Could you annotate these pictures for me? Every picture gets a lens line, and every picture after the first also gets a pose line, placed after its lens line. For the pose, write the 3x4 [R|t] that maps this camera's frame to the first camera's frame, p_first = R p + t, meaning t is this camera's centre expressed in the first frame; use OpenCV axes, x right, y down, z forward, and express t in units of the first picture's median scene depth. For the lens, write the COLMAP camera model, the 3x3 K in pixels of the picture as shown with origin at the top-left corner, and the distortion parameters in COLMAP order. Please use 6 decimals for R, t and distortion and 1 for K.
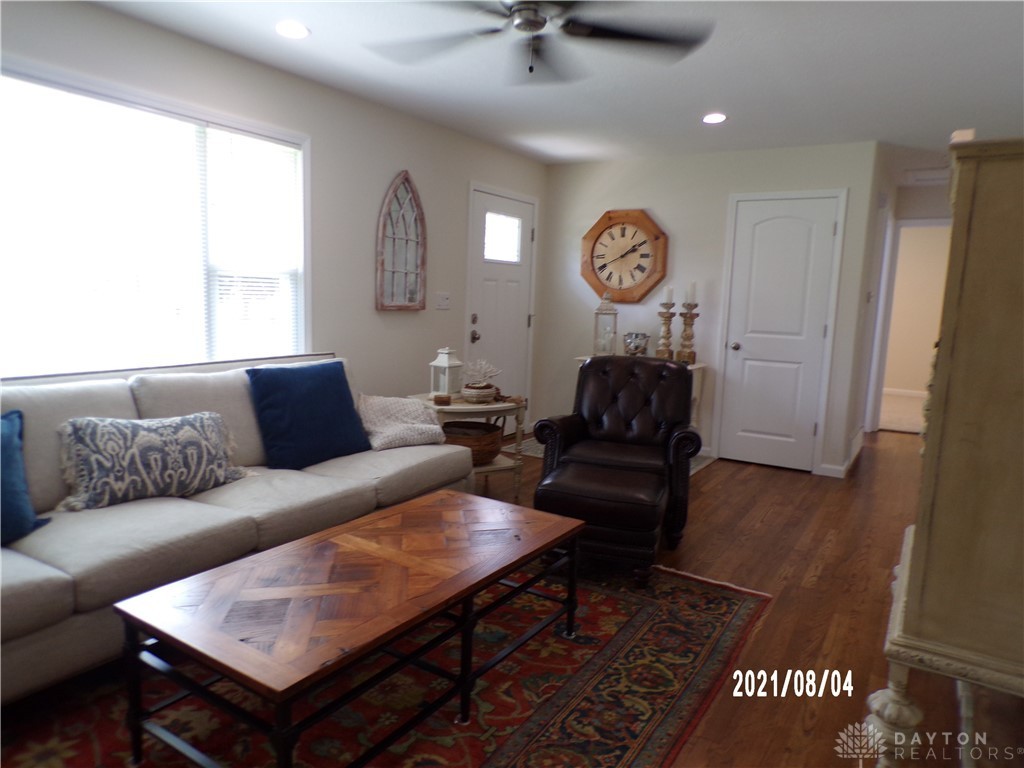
lens RADIAL K [[689.8, 0, 512.0], [0, 689.8, 383.9], [0, 0, 1]] dist [-0.001395, 0.007911]
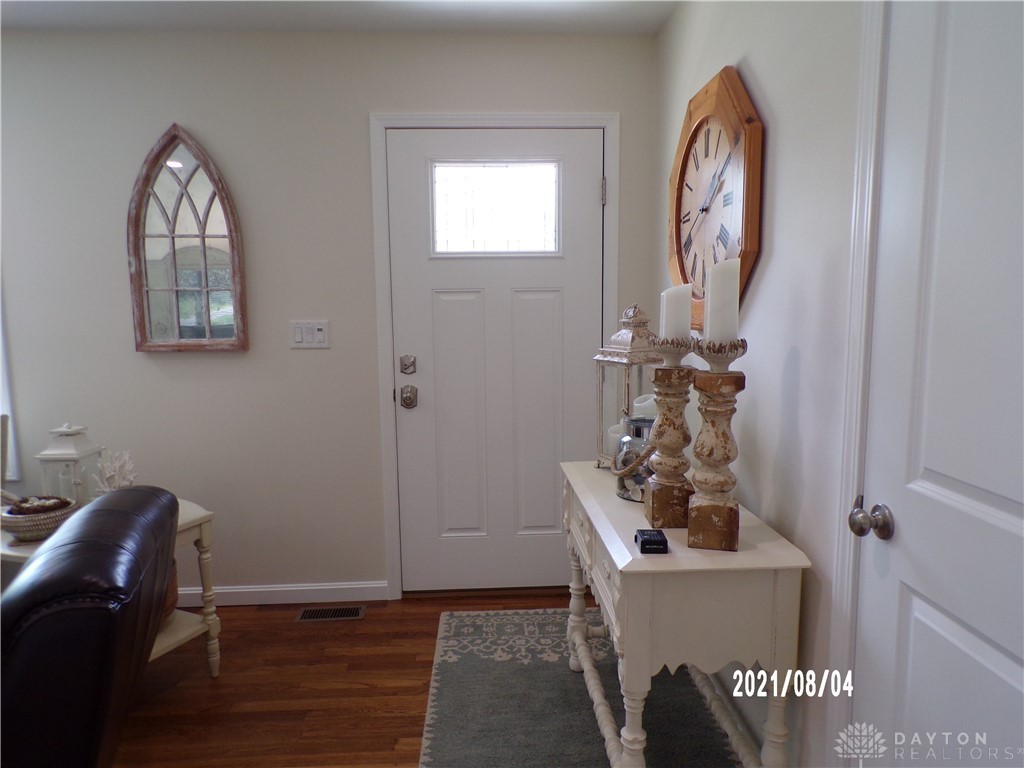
lens RADIAL K [[689.8, 0, 510.0], [0, 689.8, 385.9], [0, 0, 1]] dist [-0.001395, 0.007911]
pose [[0.573454, 0.060297, -0.817016, 0.411414], [-0.080286, 0.996623, 0.017201, -0.088329], [0.815294, 0.055731, 0.576359, 0.708391]]
